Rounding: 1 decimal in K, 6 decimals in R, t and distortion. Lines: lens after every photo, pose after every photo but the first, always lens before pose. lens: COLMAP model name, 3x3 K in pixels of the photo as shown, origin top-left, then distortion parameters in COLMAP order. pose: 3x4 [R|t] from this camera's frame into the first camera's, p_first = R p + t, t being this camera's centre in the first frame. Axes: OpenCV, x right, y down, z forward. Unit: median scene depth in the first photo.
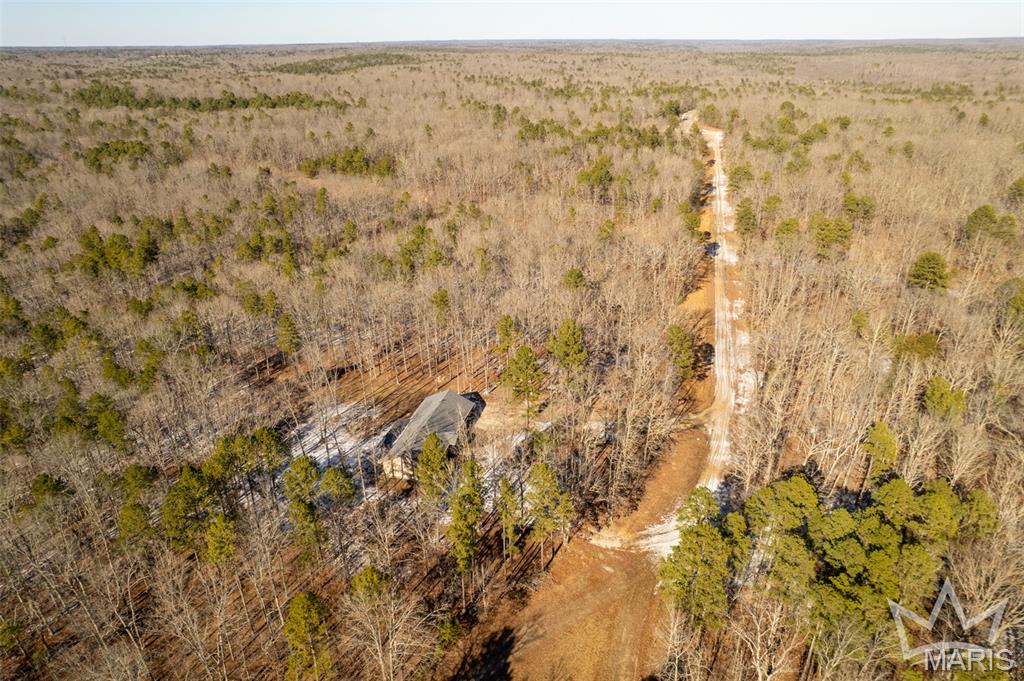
lens RADIAL K [[633.9, 0, 512.0], [0, 633.9, 340.5], [0, 0, 1]] dist [-0.041443, -0.001011]
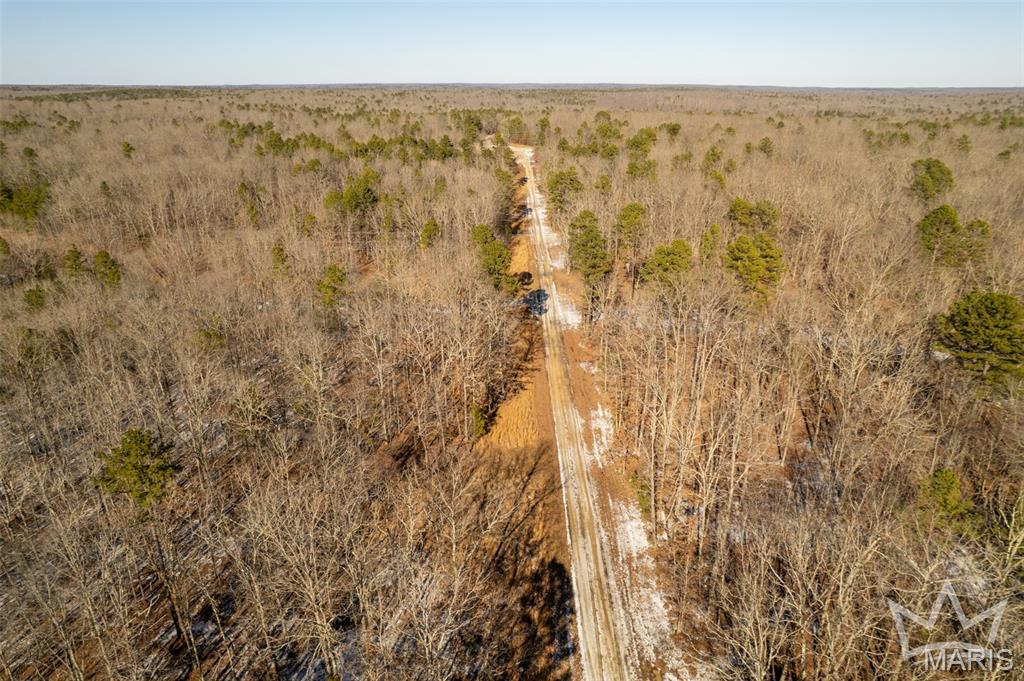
lens RADIAL K [[633.9, 0, 512.0], [0, 633.9, 340.5], [0, 0, 1]] dist [-0.041443, -0.001011]
pose [[0.961757, -0.090756, 0.258430, 0.113583], [0.106505, 0.993173, -0.047579, -0.068197], [-0.252348, 0.073284, 0.964857, 0.355545]]
